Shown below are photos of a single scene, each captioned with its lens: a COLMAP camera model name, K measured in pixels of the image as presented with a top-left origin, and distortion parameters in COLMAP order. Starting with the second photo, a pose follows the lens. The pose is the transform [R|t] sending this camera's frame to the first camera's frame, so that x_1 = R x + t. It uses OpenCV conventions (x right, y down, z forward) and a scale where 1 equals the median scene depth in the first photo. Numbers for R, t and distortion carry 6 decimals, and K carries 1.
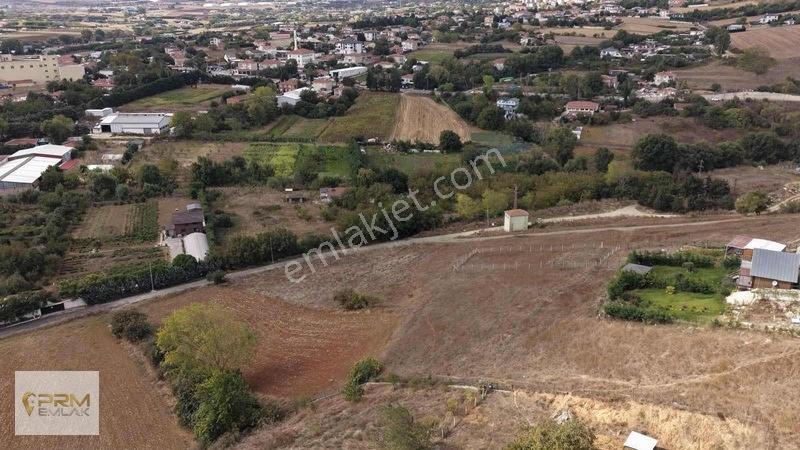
lens RADIAL K [[641.3, 0, 400.0], [0, 641.3, 225.0], [0, 0, 1]] dist [0.052534, -0.082386]
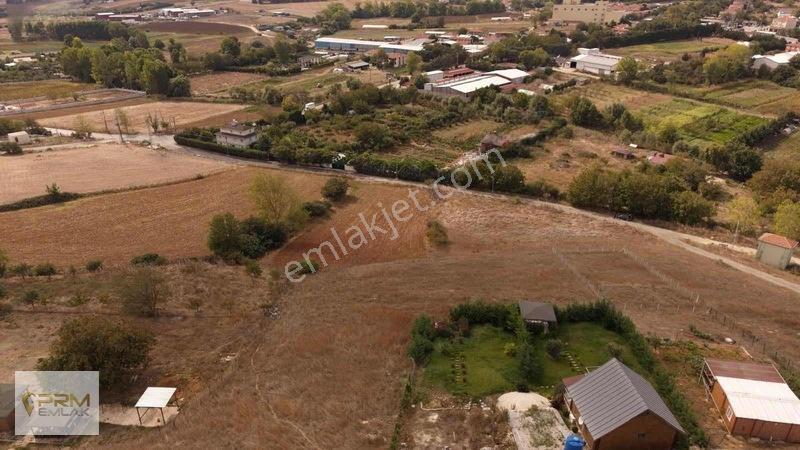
lens RADIAL K [[533.4, 0, 400.0], [0, 533.4, 225.0], [0, 0, 1]] dist [0.033974, -0.041702]
pose [[0.537913, 0.364779, -0.759991, 0.239087], [-0.264727, 0.929019, 0.258539, -0.046128], [0.800356, 0.062119, 0.596298, 0.173856]]
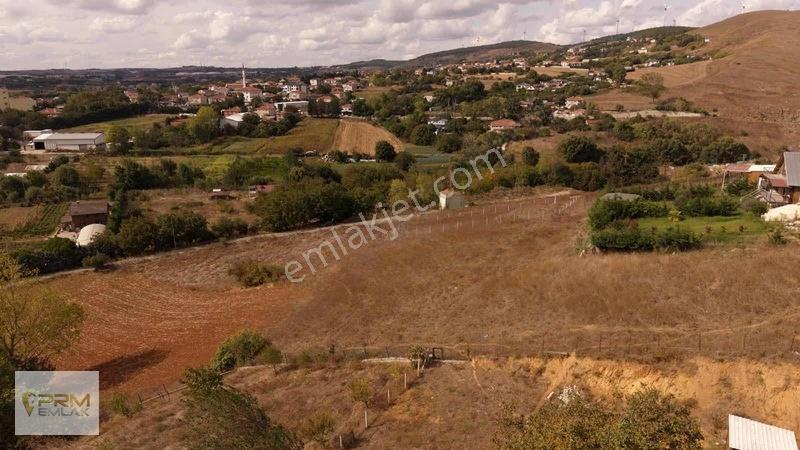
lens RADIAL K [[533.4, 0, 400.0], [0, 533.4, 225.0], [0, 0, 1]] dist [0.033974, -0.041702]
pose [[0.995459, -0.025598, 0.091690, 0.019292], [0.031562, 0.997438, -0.064191, 0.044454], [-0.089812, 0.066794, 0.993716, 0.139303]]
